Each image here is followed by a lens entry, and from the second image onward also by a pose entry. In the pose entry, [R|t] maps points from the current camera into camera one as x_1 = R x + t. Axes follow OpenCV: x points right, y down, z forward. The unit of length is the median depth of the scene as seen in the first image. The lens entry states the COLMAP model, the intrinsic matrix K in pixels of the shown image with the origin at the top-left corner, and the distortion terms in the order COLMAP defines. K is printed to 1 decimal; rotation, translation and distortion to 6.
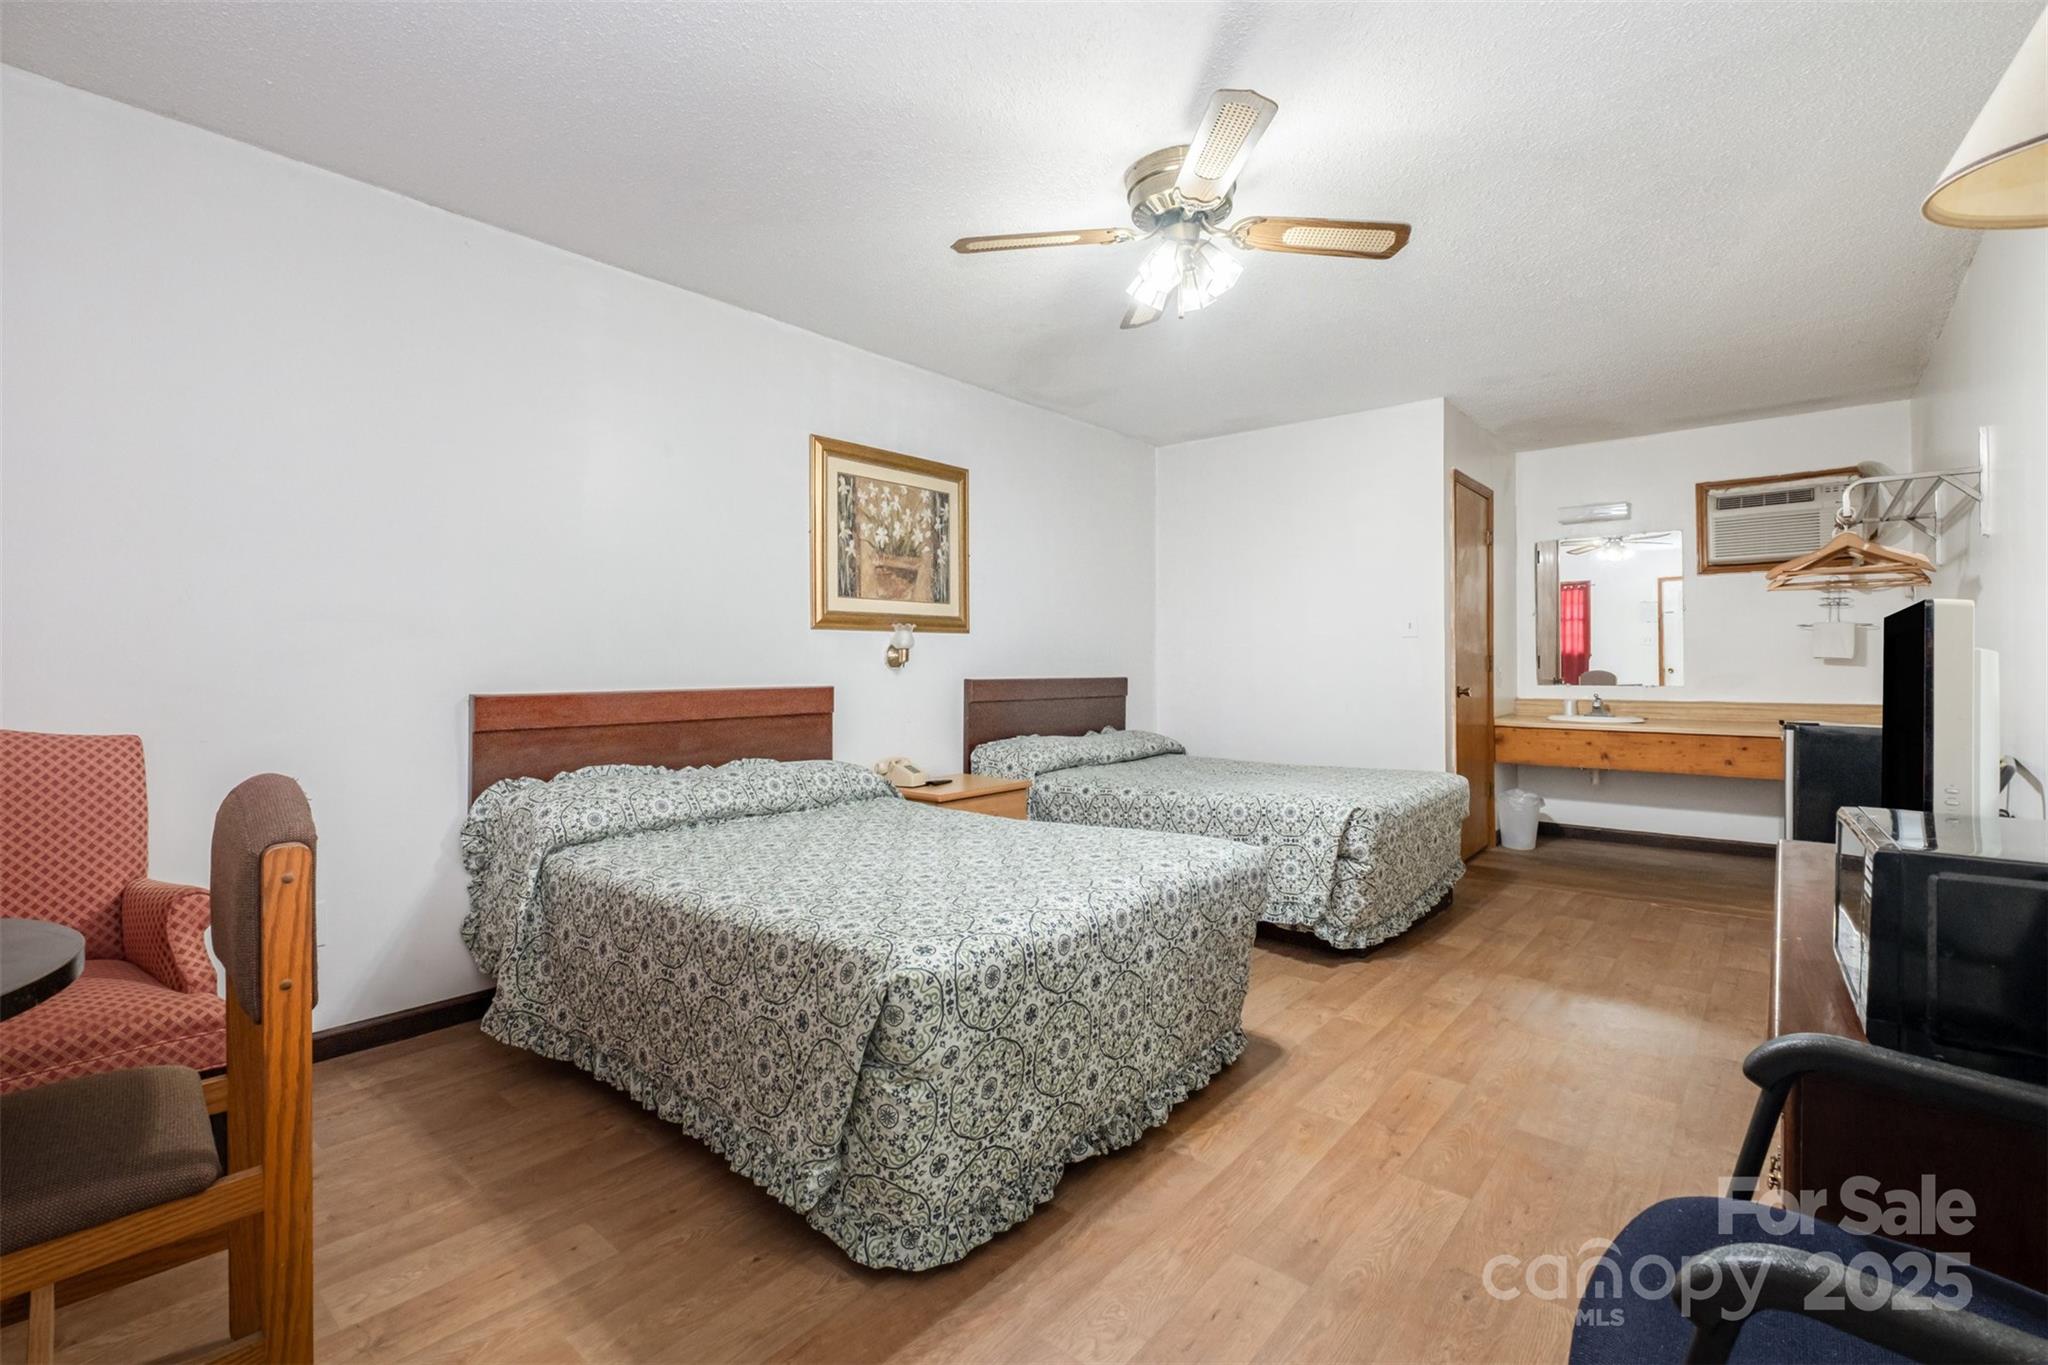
lens RADIAL K [[909.5, 0, 996.8], [0, 909.5, 673.2], [0, 0, 1]] dist [0.000007, -0.000050]
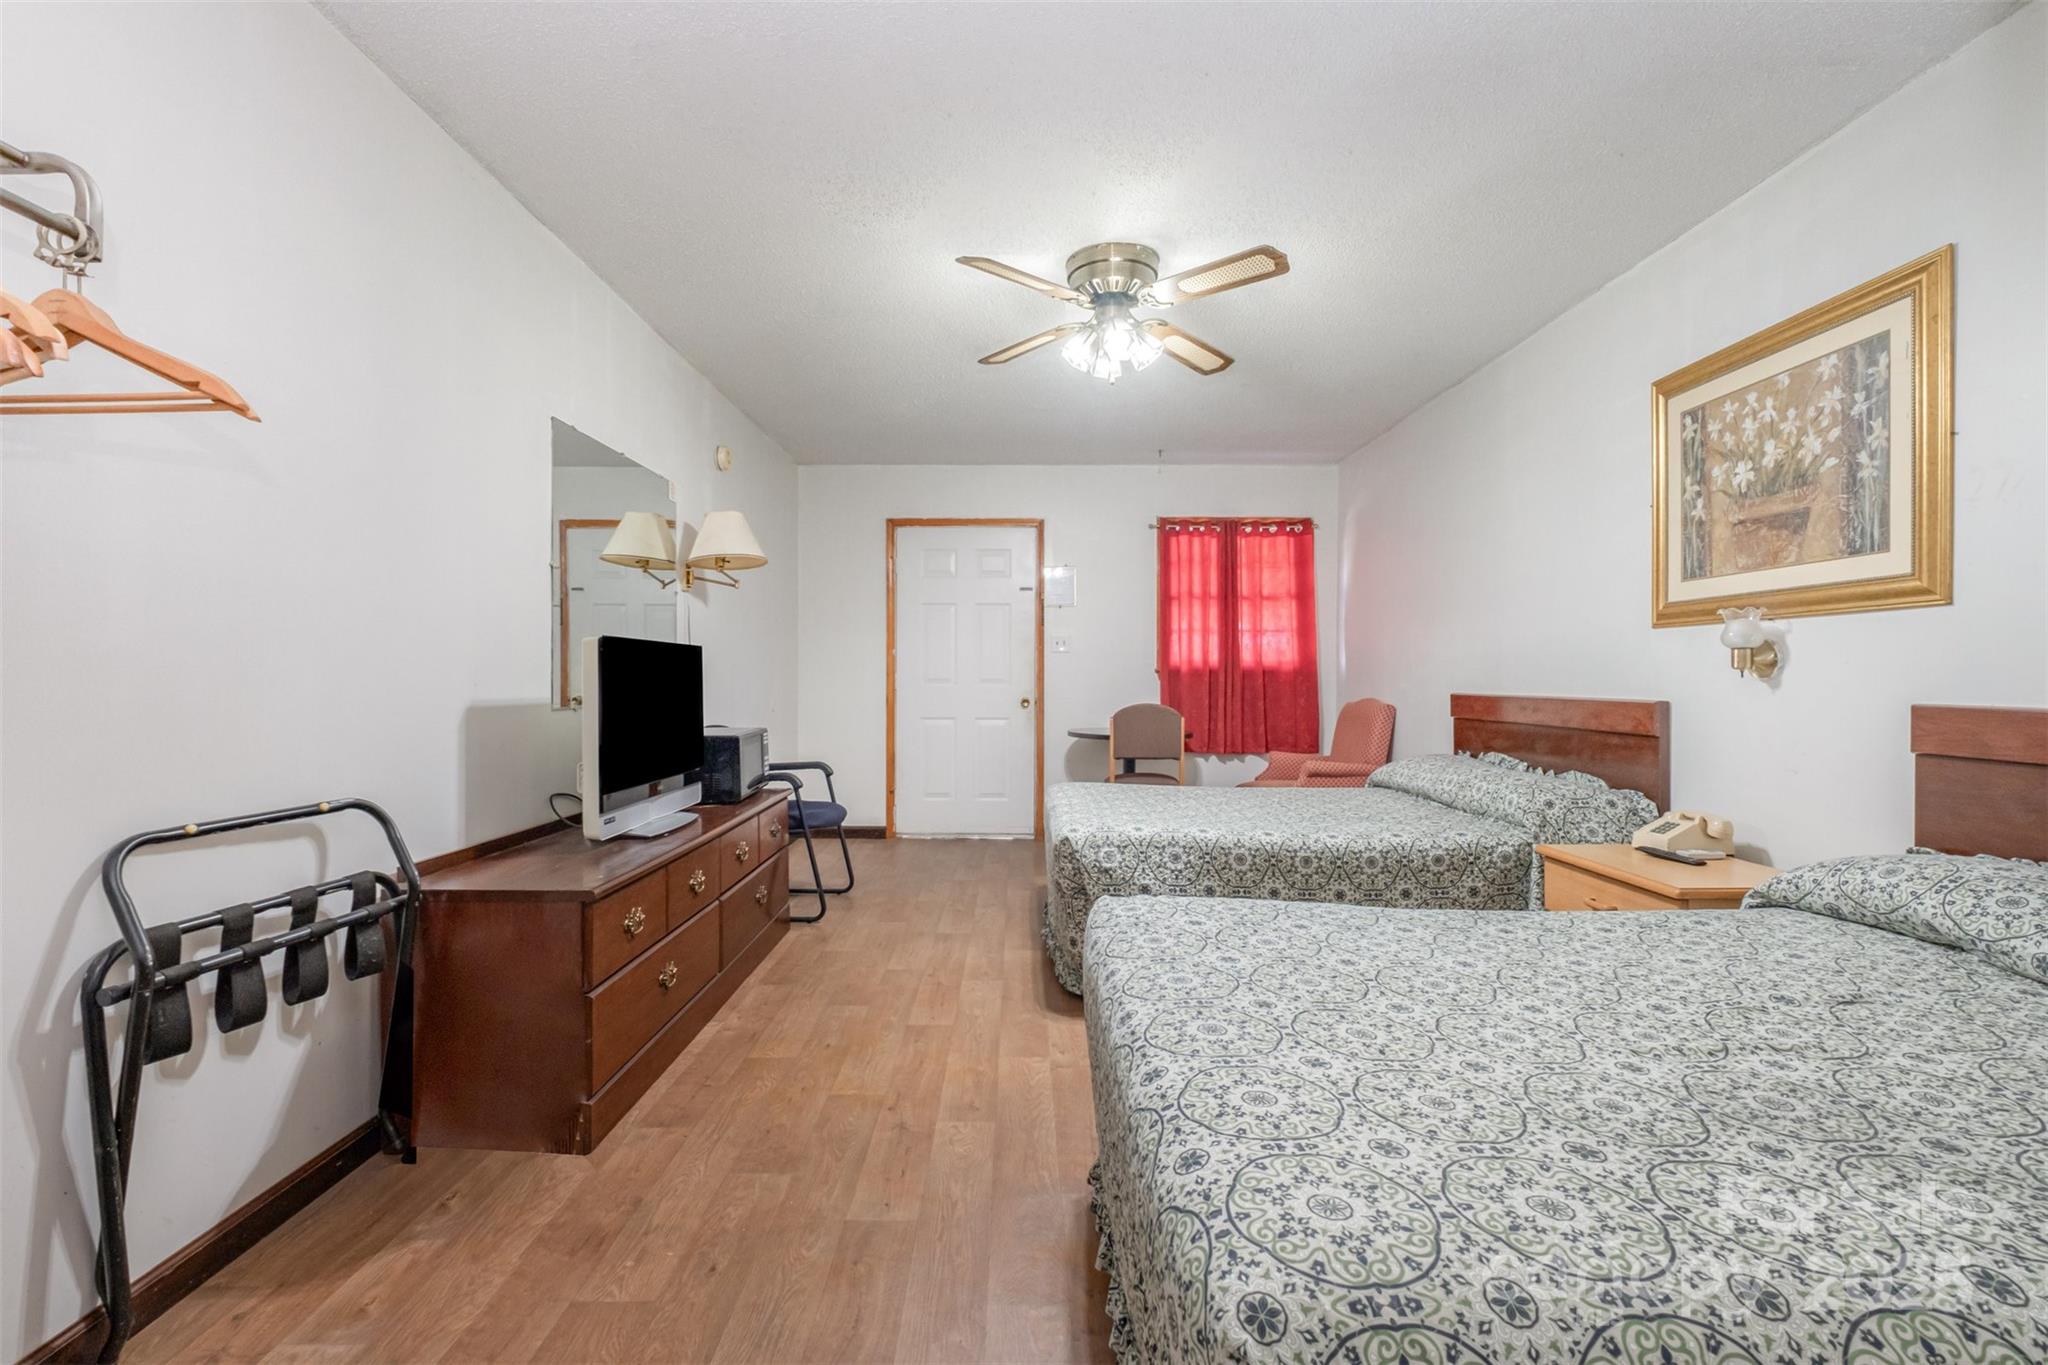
lens RADIAL K [[909.5, 0, 996.8], [0, 909.5, 673.2], [0, 0, 1]] dist [0.000007, -0.000050]
pose [[-0.766413, 0.001193, -0.642347, 0.681030], [-0.006769, 0.999928, 0.009934, -0.011992], [0.642313, 0.011962, -0.766349, 1.133569]]
